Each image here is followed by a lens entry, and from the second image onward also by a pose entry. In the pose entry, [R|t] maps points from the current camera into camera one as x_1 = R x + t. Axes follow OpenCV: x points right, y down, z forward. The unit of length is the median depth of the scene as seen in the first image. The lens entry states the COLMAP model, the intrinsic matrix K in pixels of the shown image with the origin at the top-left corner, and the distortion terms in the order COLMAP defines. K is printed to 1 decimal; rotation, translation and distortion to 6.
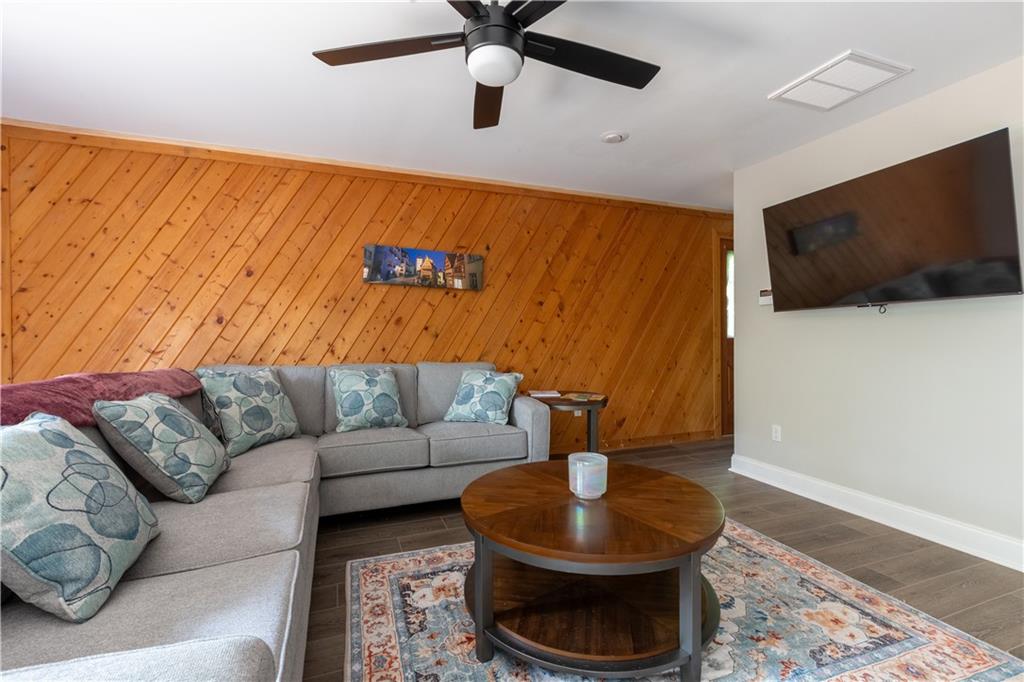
lens RADIAL K [[451.0, 0, 512.0], [0, 451.0, 341.0], [0, 0, 1]] dist [-0.001537, 0.000220]
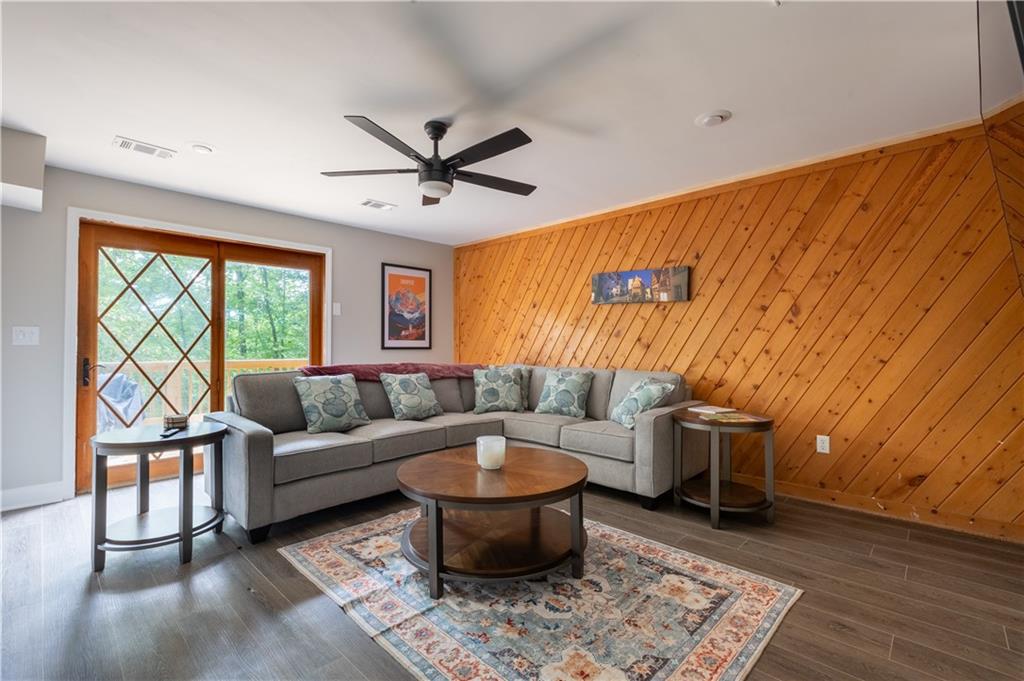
lens RADIAL K [[451.0, 0, 512.0], [0, 451.0, 340.5], [0, 0, 1]] dist [-0.001537, 0.000220]
pose [[0.434505, -0.008303, -0.900631, 0.709115], [-0.008509, 0.999875, -0.013323, -0.008354], [0.900629, 0.013452, 0.434380, 0.235039]]
